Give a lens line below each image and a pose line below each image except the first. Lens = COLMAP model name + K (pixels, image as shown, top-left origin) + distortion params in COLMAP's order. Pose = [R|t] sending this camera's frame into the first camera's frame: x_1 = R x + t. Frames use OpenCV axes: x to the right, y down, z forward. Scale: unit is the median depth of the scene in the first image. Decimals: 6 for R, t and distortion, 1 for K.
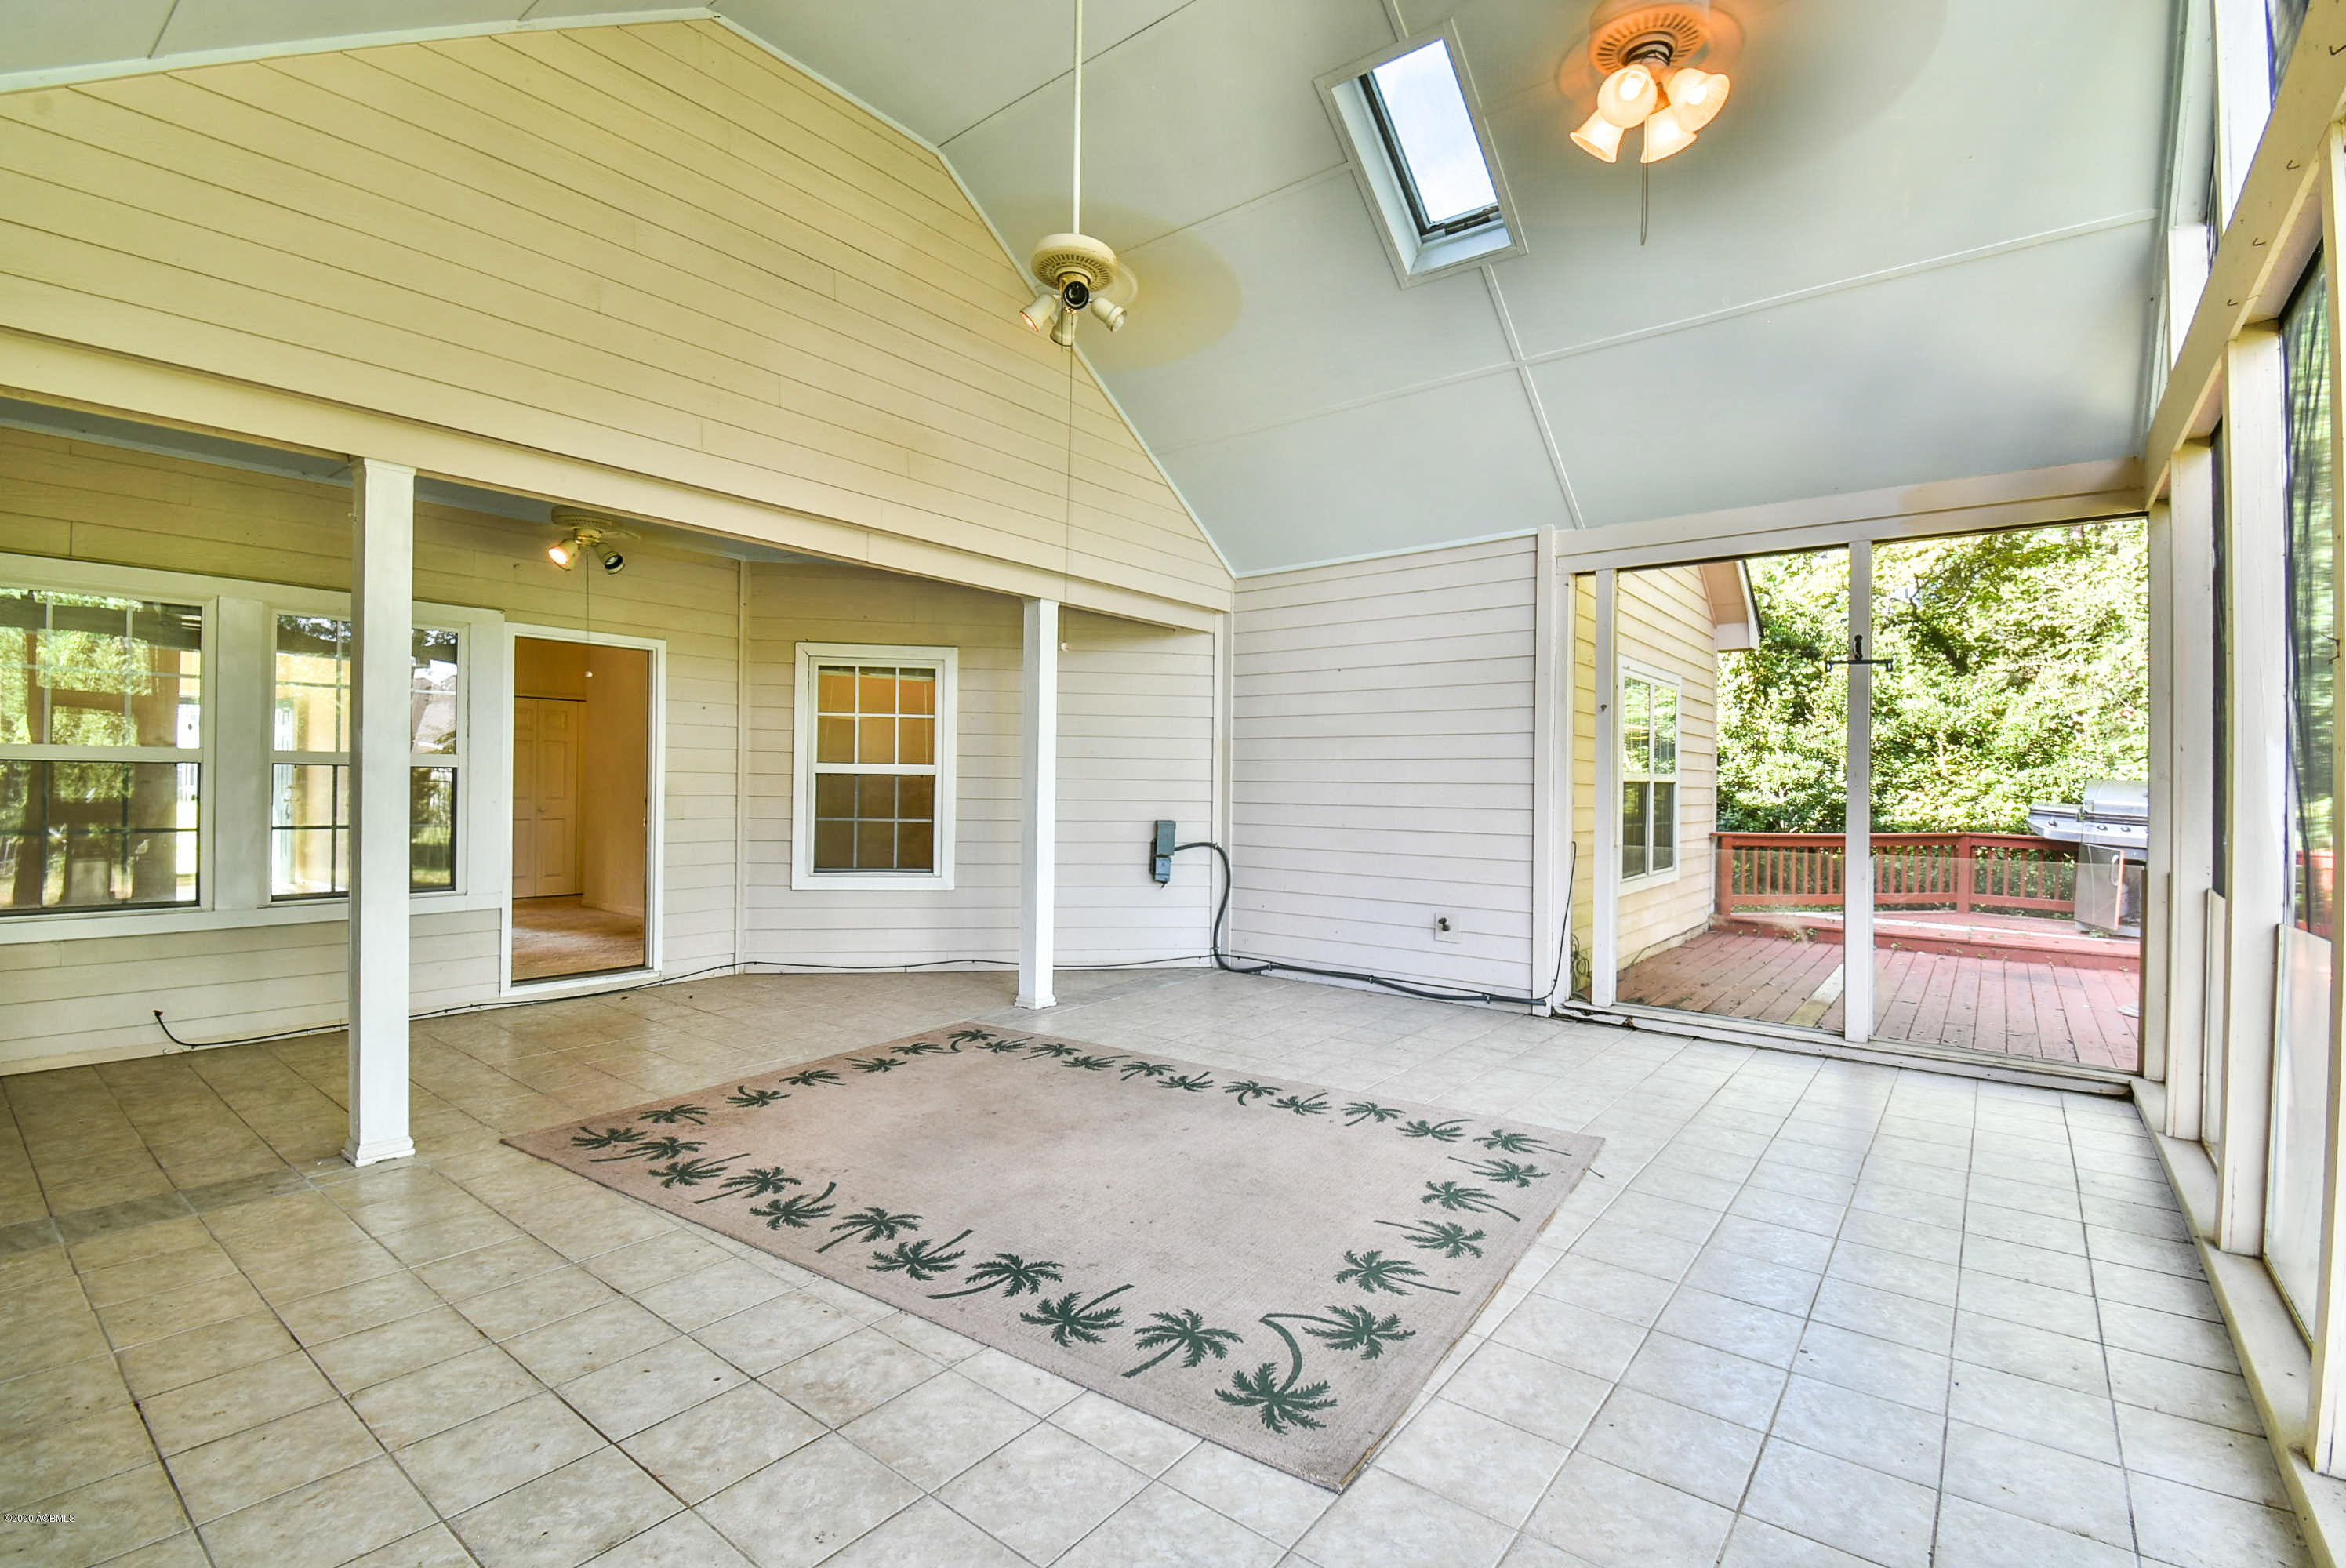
lens RADIAL K [[1060.7, 0, 1182.2], [0, 1060.7, 778.8], [0, 0, 1]] dist [0.009736, -0.020276]
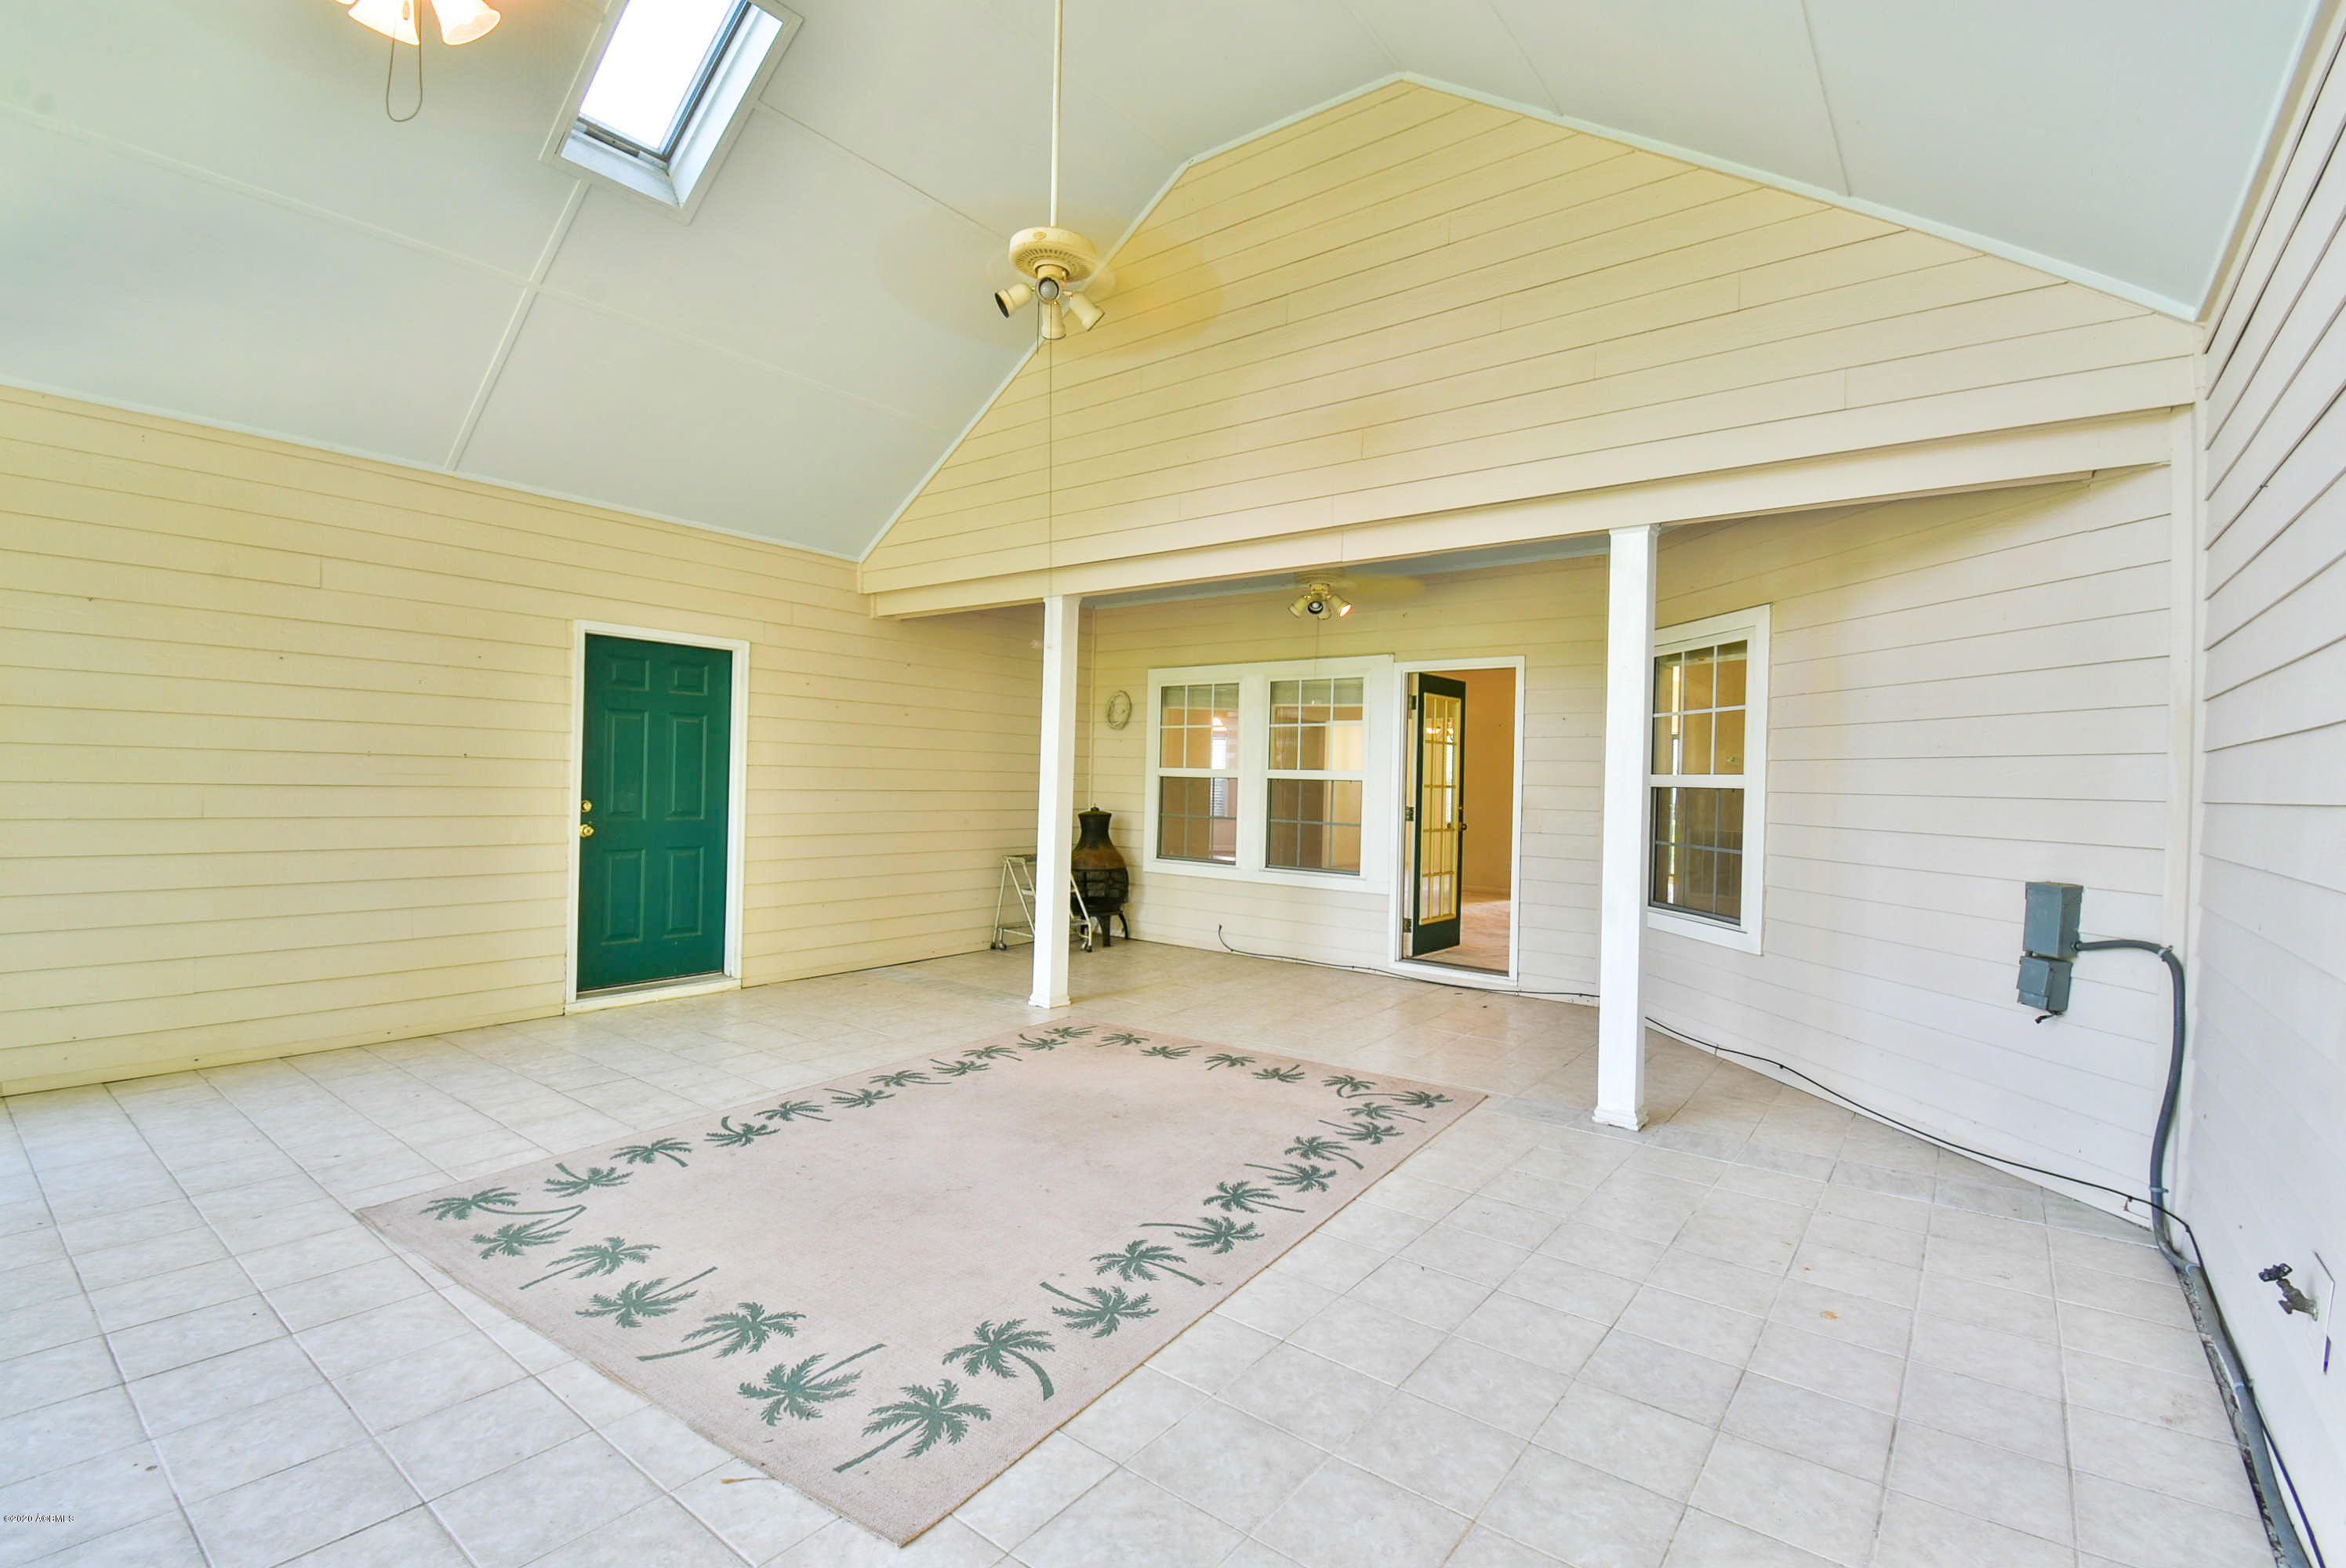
lens RADIAL K [[1060.7, 0, 1186.8], [0, 1060.7, 780.8], [0, 0, 1]] dist [0.009736, -0.020276]
pose [[-0.006605, -0.010032, -0.999928, 0.891514], [-0.019764, 0.999756, -0.009900, 0.009462], [0.999783, 0.019697, -0.006802, 1.160424]]
